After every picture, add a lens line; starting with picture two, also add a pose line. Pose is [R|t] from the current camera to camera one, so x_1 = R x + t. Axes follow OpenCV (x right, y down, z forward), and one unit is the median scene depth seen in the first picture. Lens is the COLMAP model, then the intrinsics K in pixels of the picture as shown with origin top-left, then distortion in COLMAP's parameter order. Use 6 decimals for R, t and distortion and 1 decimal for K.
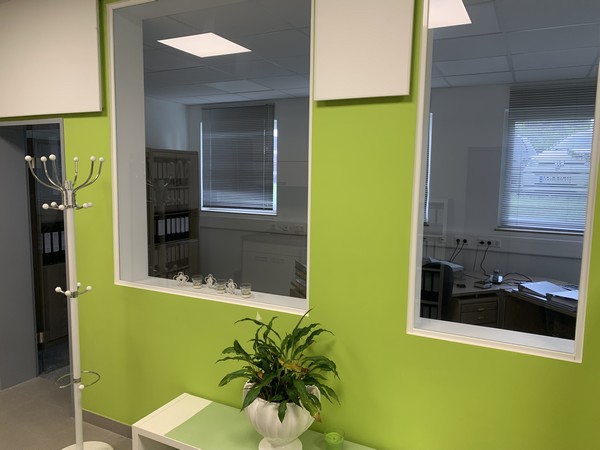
lens RADIAL K [[458.8, 0, 299.9], [0, 458.8, 222.9], [0, 0, 1]] dist [0.000115, -0.004706]
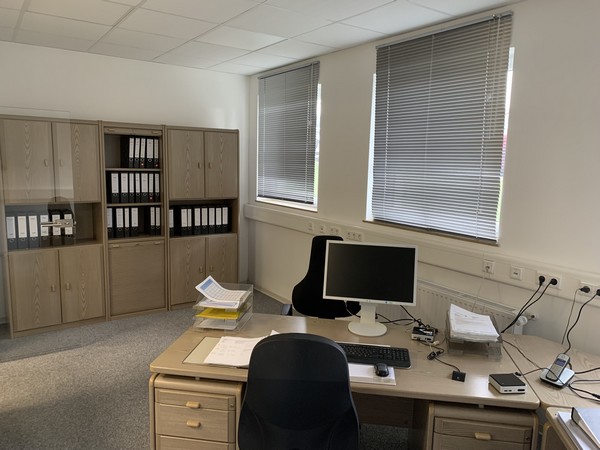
lens RADIAL K [[458.8, 0, 299.5], [0, 458.8, 228.7], [0, 0, 1]] dist [0.000115, -0.004706]
pose [[0.876677, 0.077357, -0.474818, 0.284578], [-0.061496, 0.996910, 0.048873, -0.023786], [0.477132, -0.013646, 0.878726, 0.323248]]
